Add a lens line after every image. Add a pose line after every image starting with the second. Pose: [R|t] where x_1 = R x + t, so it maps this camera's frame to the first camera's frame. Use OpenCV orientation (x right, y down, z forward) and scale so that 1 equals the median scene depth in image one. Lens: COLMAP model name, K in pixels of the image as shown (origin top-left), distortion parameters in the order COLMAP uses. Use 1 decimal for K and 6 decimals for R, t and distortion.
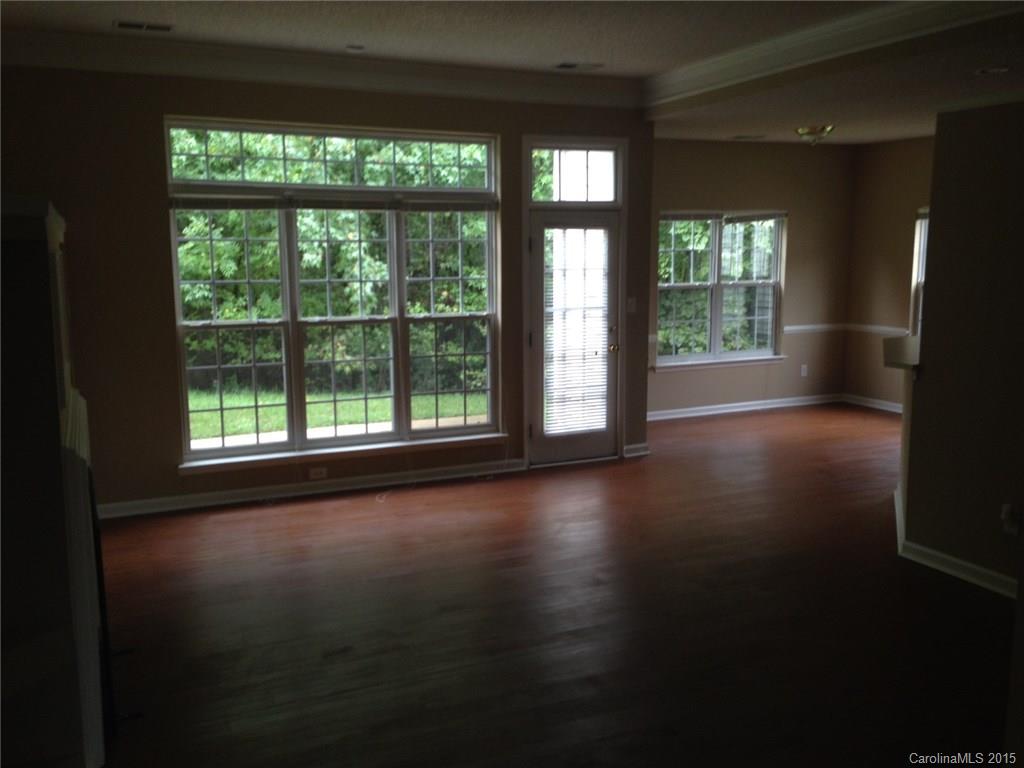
lens RADIAL K [[940.7, 0, 512.5], [0, 940.7, 386.9], [0, 0, 1]] dist [0.138590, -0.150588]
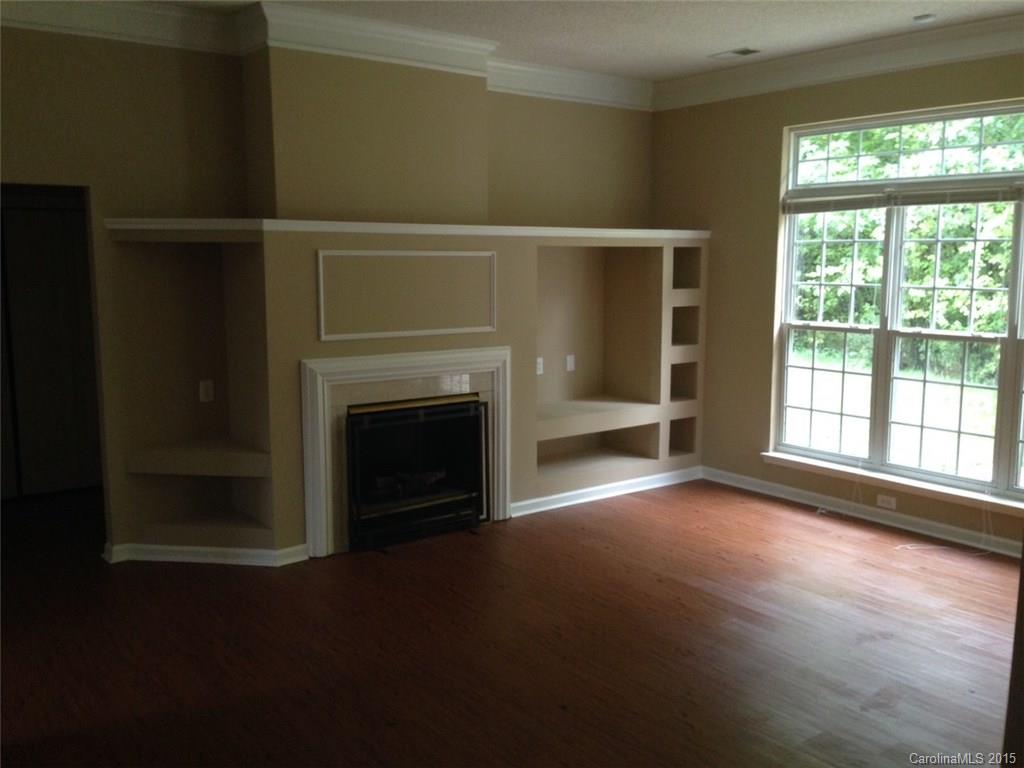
lens RADIAL K [[940.7, 0, 512.5], [0, 940.7, 386.9], [0, 0, 1]] dist [0.138590, -0.150588]
pose [[0.219454, 0.142707, -0.965129, 0.472878], [-0.150987, 0.982294, 0.110913, -0.051127], [0.963869, 0.121382, 0.237115, 0.356427]]
